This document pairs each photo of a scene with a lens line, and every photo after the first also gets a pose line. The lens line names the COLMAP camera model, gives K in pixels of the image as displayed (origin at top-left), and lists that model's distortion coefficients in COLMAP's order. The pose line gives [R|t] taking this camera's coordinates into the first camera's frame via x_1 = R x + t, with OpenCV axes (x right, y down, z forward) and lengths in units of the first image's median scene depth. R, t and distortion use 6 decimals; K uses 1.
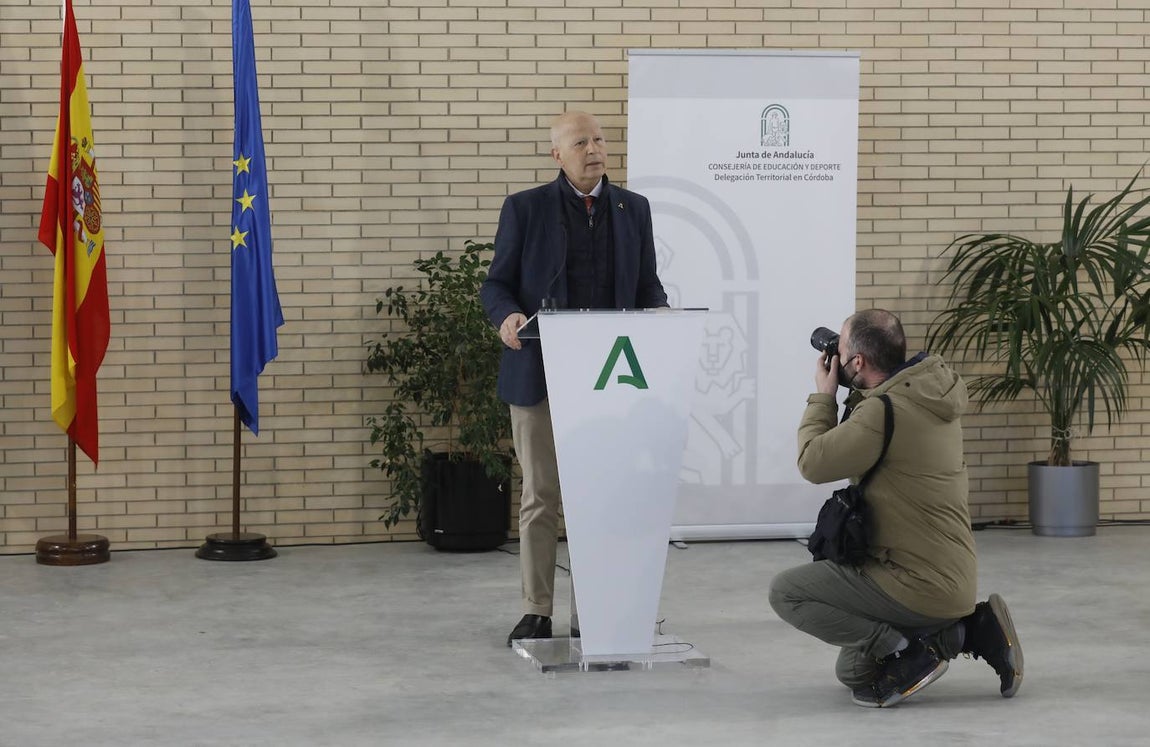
lens RADIAL K [[2447.6, 0, 576.2], [0, 2447.6, 375.1], [0, 0, 1]] dist [-0.091282, 0.000000]
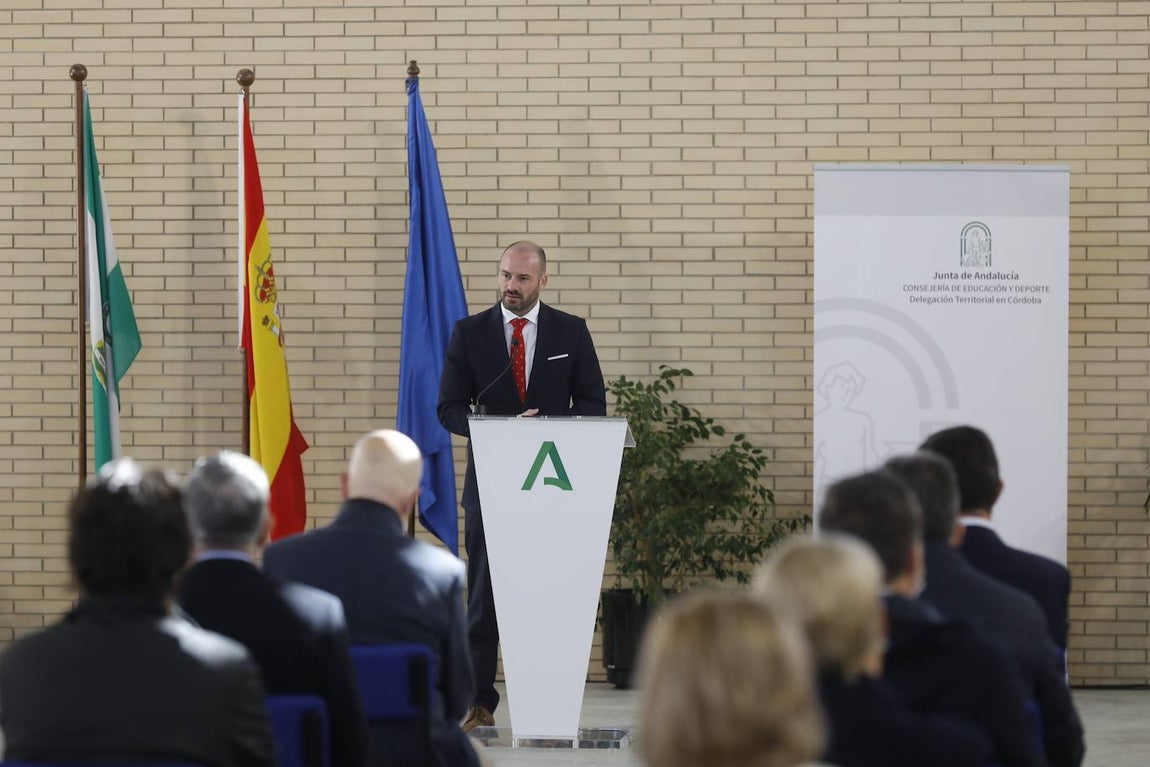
lens RADIAL K [[3349.4, 0, 574.7], [0, 3349.4, 381.9], [0, 0, 1]] dist [-0.255462, 0.000000]
pose [[0.970316, 0.010662, -0.241606, 0.238420], [-0.024750, 0.998160, -0.055352, 0.024427], [0.240571, 0.059688, 0.968795, -0.265876]]
